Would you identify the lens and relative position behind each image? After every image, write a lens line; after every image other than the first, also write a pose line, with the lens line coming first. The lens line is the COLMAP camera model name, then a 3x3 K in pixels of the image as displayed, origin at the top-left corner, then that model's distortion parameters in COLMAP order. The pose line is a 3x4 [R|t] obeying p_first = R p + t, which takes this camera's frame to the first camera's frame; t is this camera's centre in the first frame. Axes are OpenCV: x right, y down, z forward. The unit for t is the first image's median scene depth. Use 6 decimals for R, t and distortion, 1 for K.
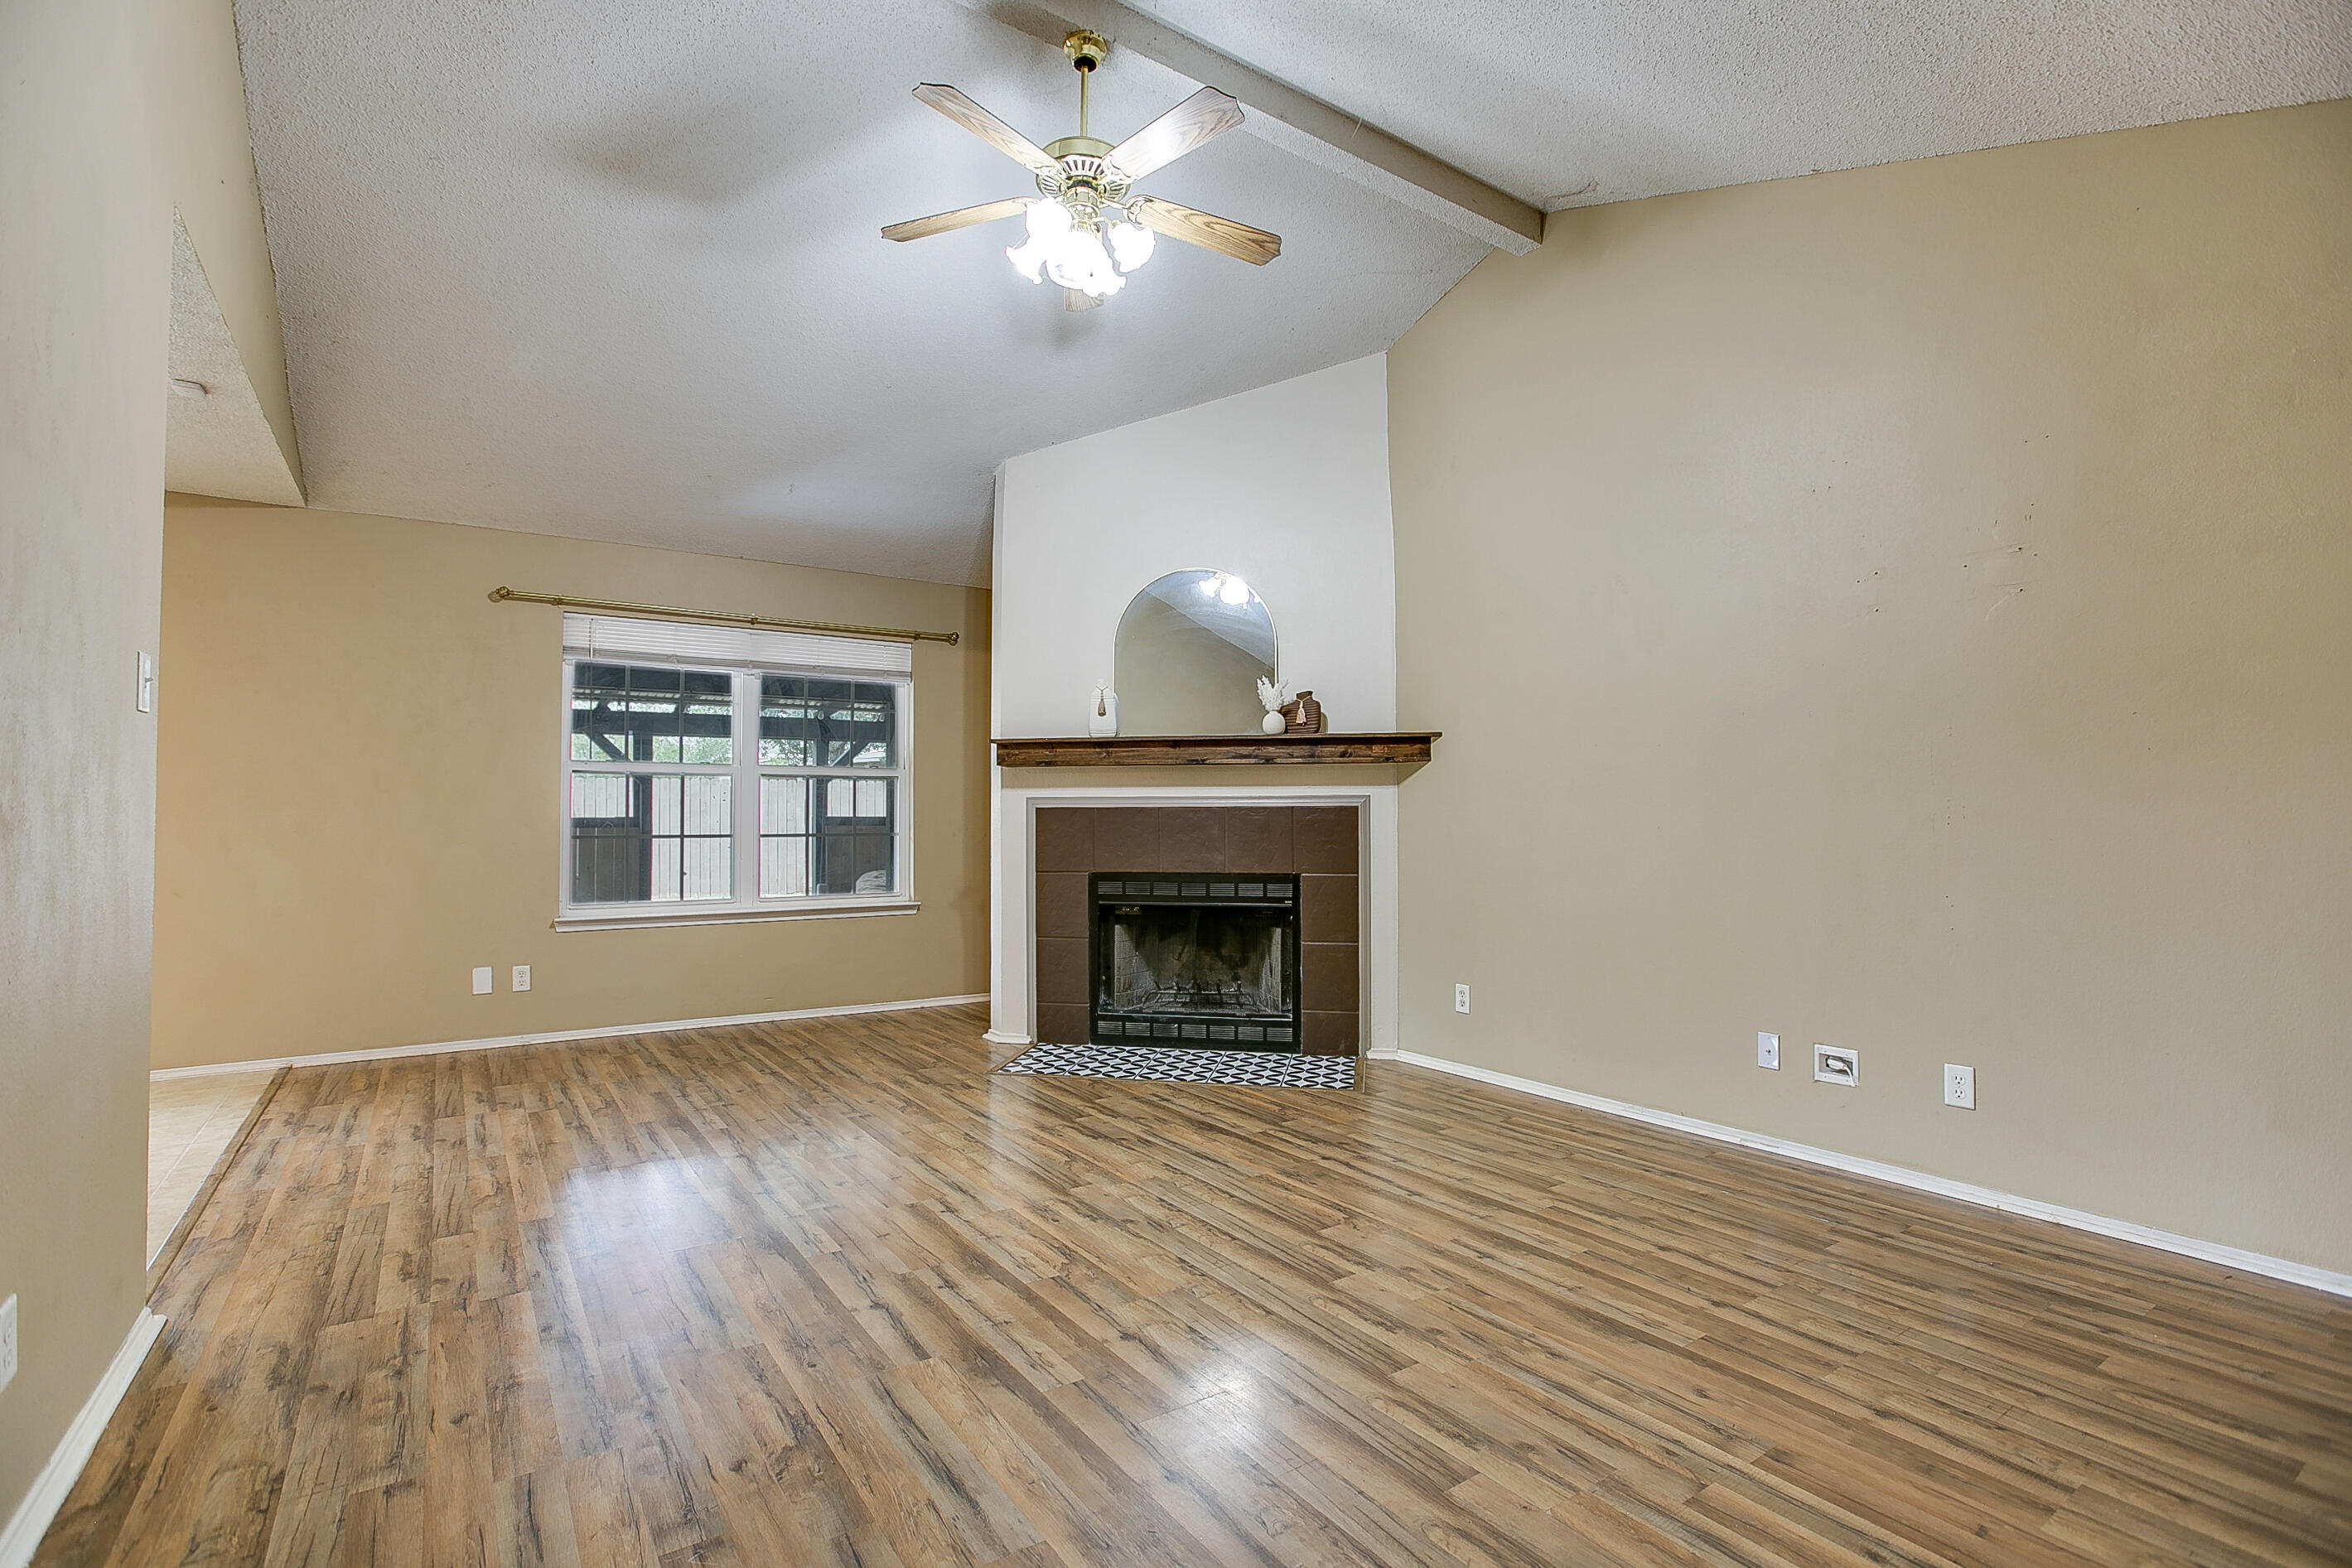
lens RADIAL K [[1087.4, 0, 1171.2], [0, 1087.4, 773.8], [0, 0, 1]] dist [-0.043269, 0.011642]
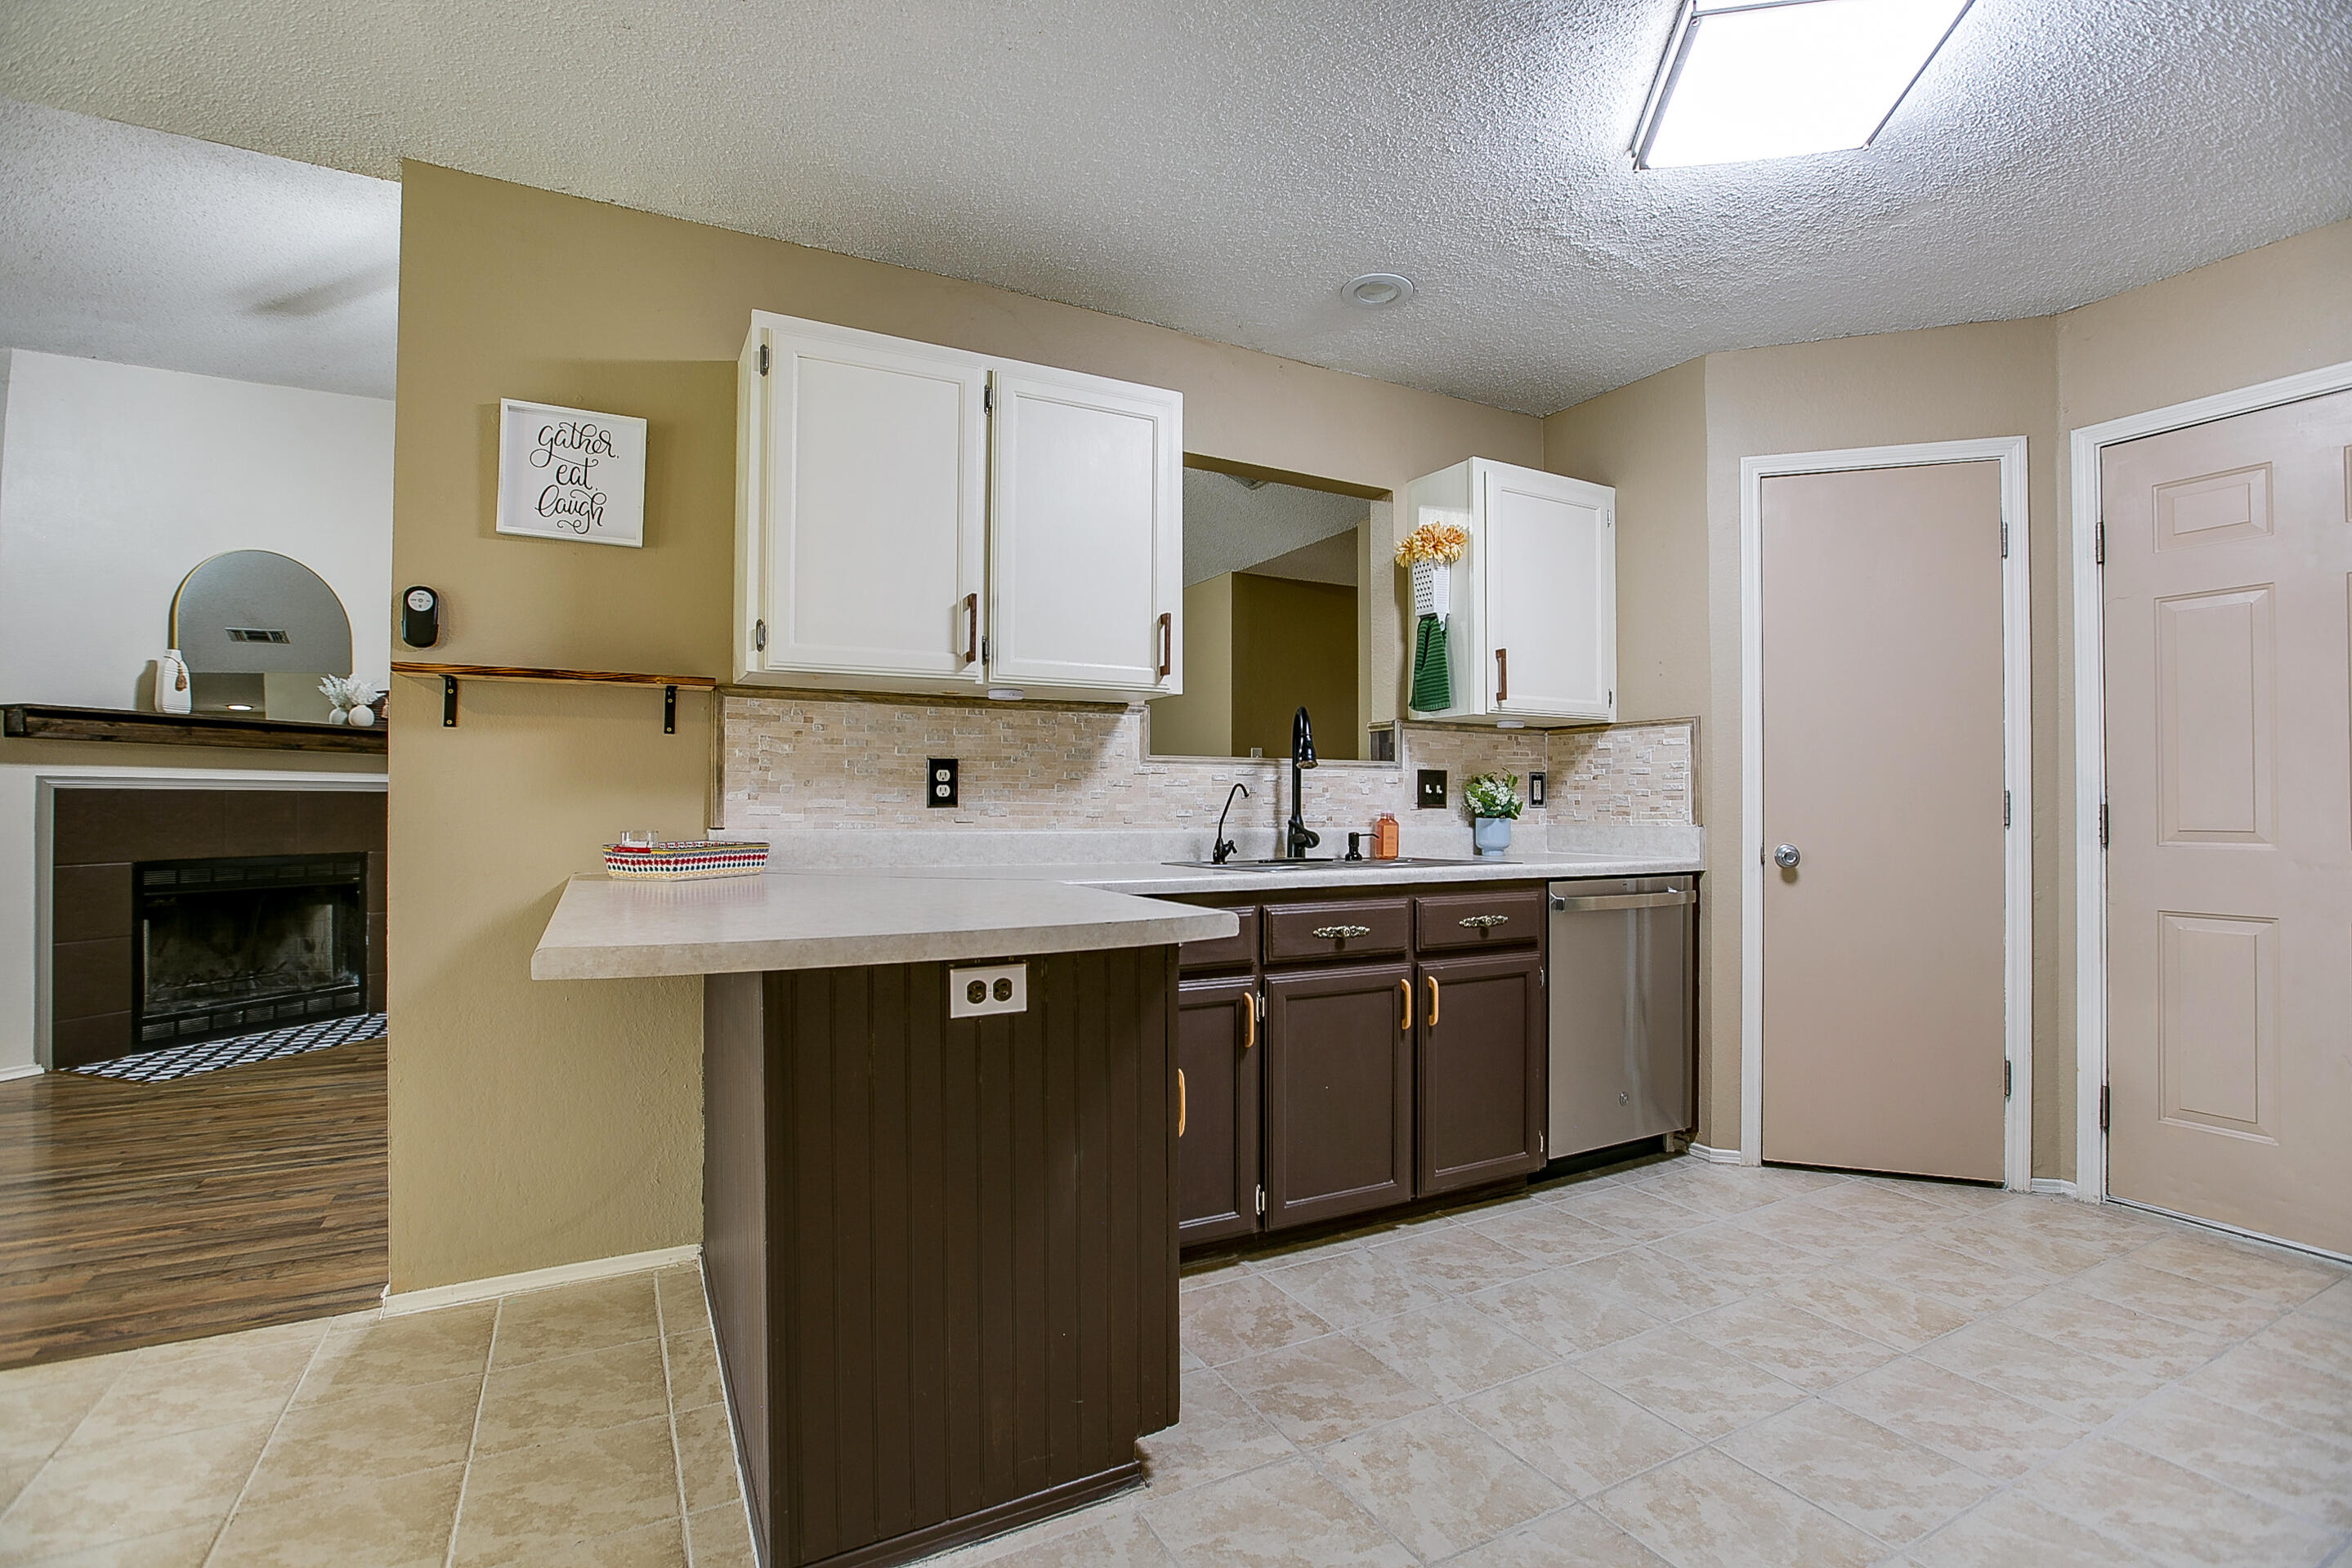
lens RADIAL K [[1087.4, 0, 1163.7], [0, 1087.4, 783.0], [0, 0, 1]] dist [-0.043269, 0.011642]
pose [[0.119022, 0.020493, 0.992680, -1.335600], [-0.043018, 0.998955, -0.015465, 0.004898], [-0.991959, -0.040862, 0.119779, 0.099382]]
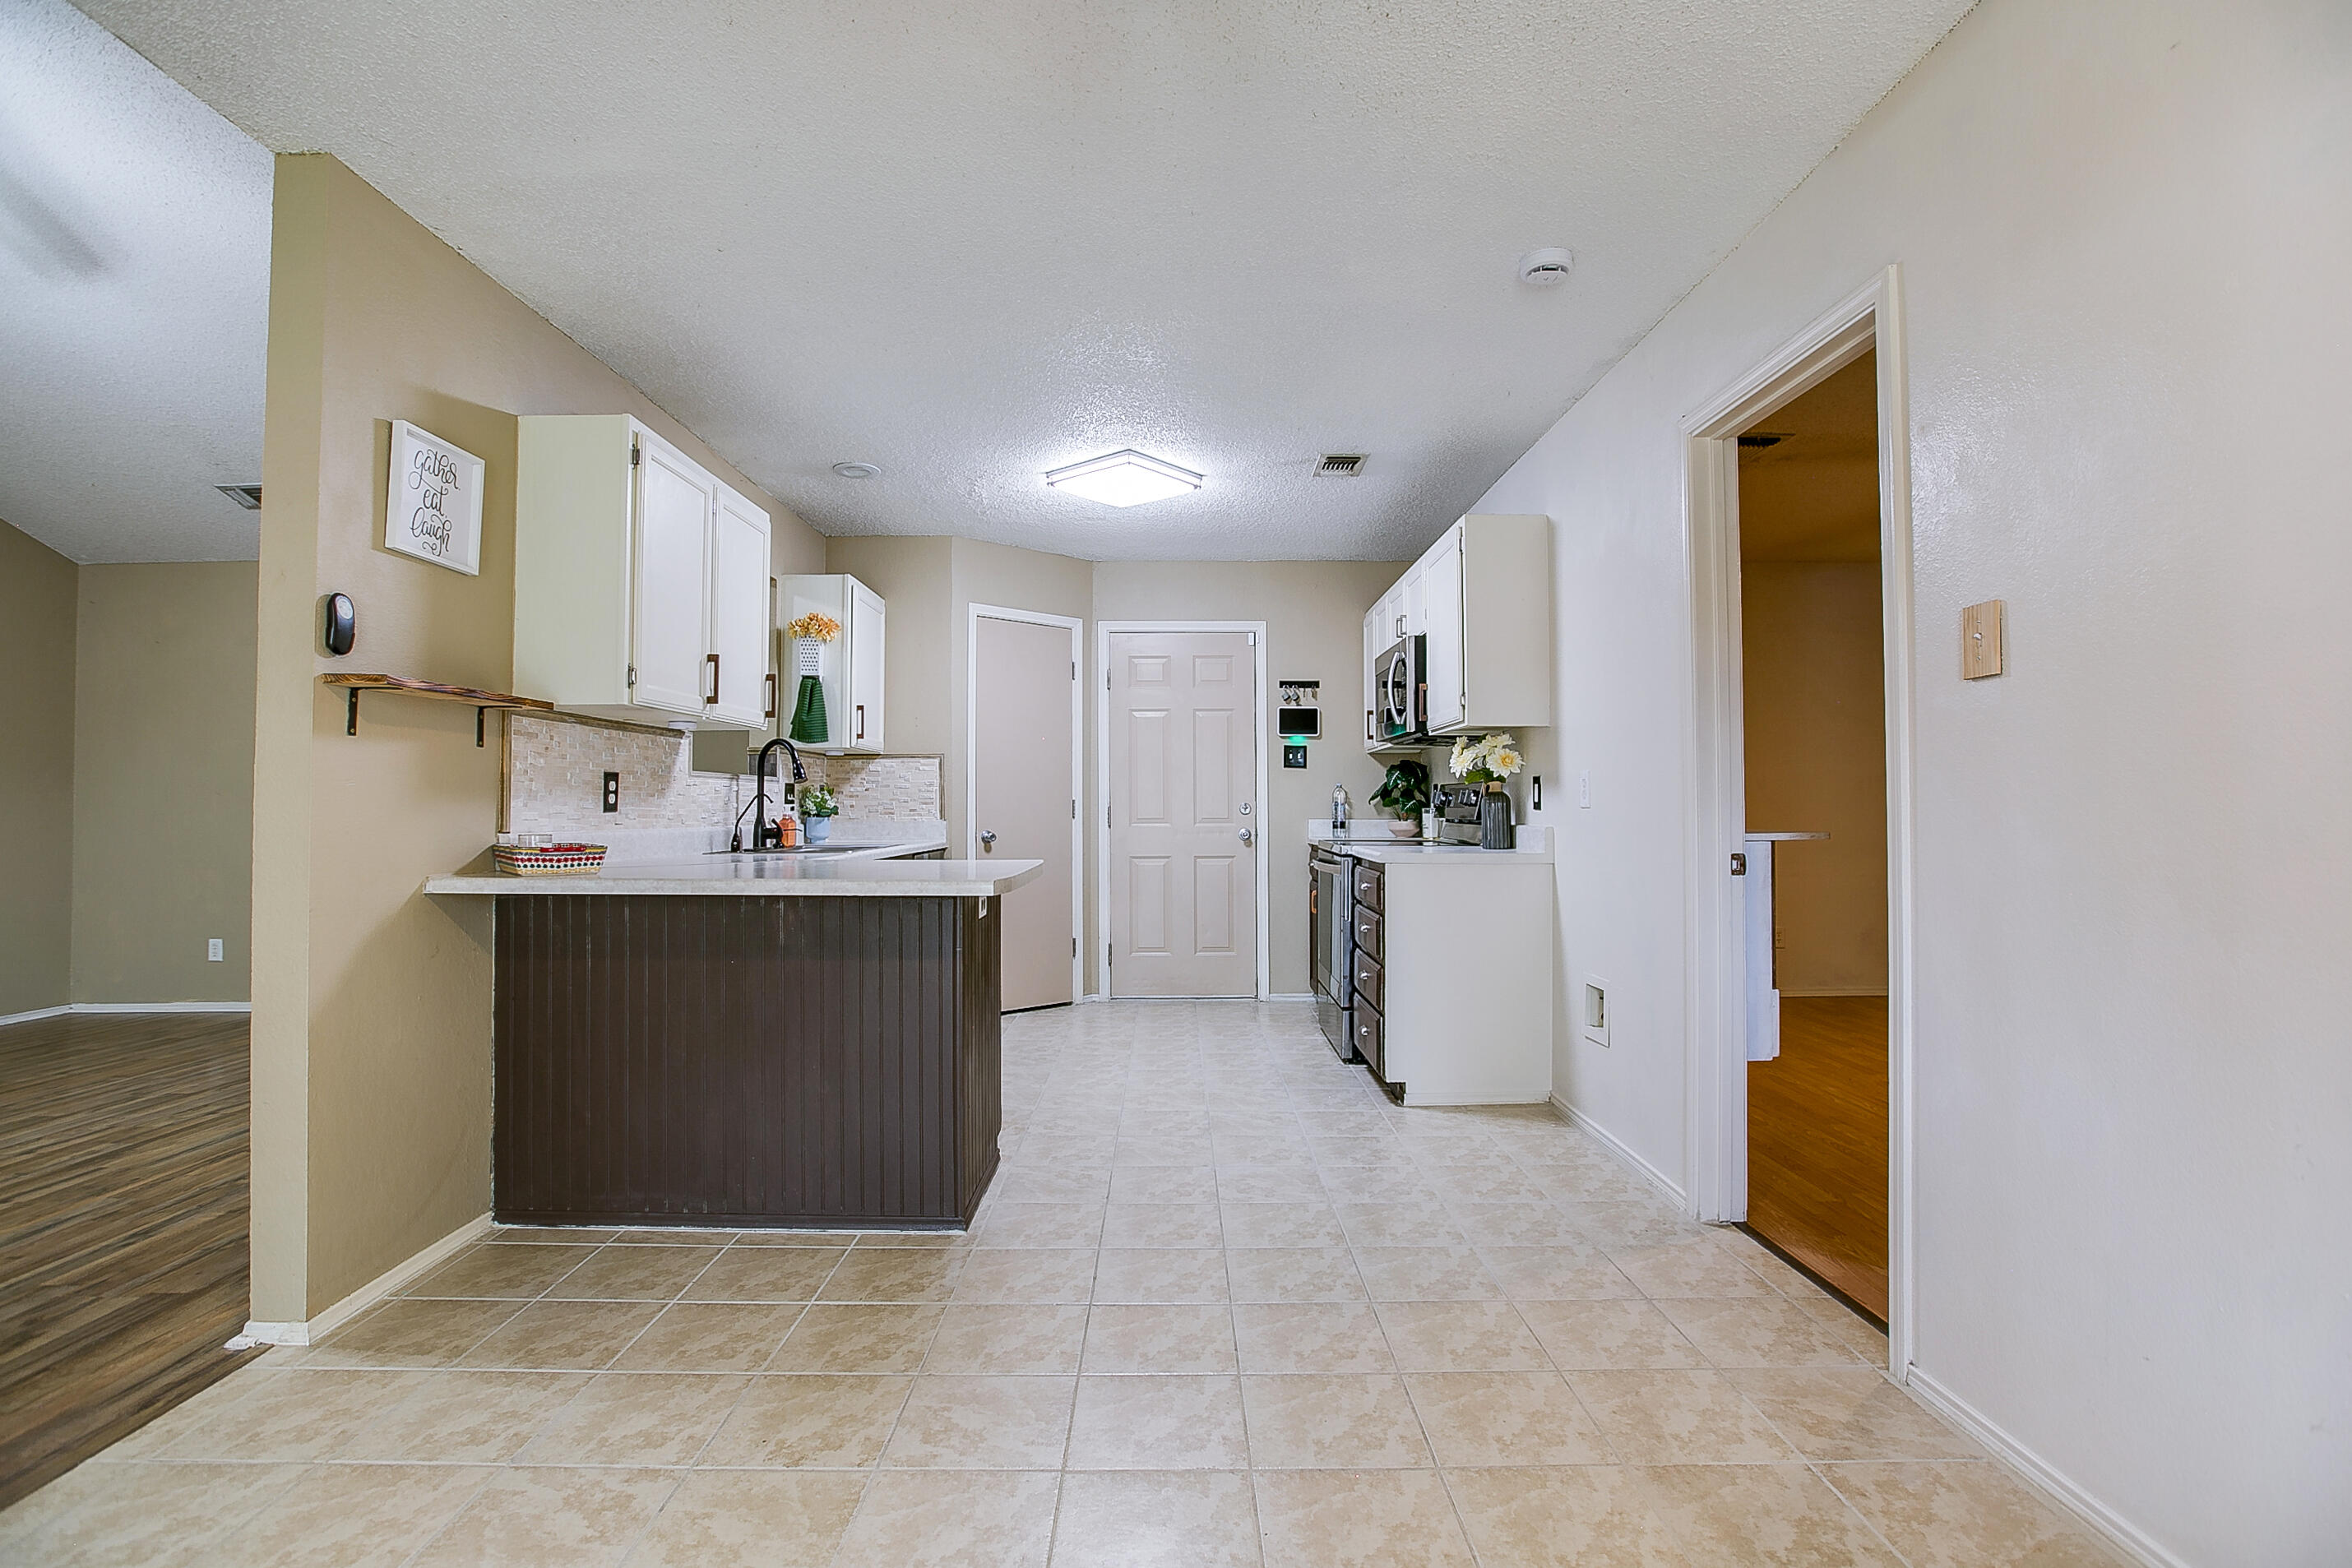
lens RADIAL K [[1125.2, 0, 1170.0], [0, 1125.2, 769.7], [0, 0, 1]] dist [-0.015838, 0.001320]
pose [[-0.819354, 0.022768, 0.572835, -1.559406], [-0.018838, 0.997602, -0.066597, 0.039131], [-0.572978, -0.065358, -0.816961, 0.953006]]
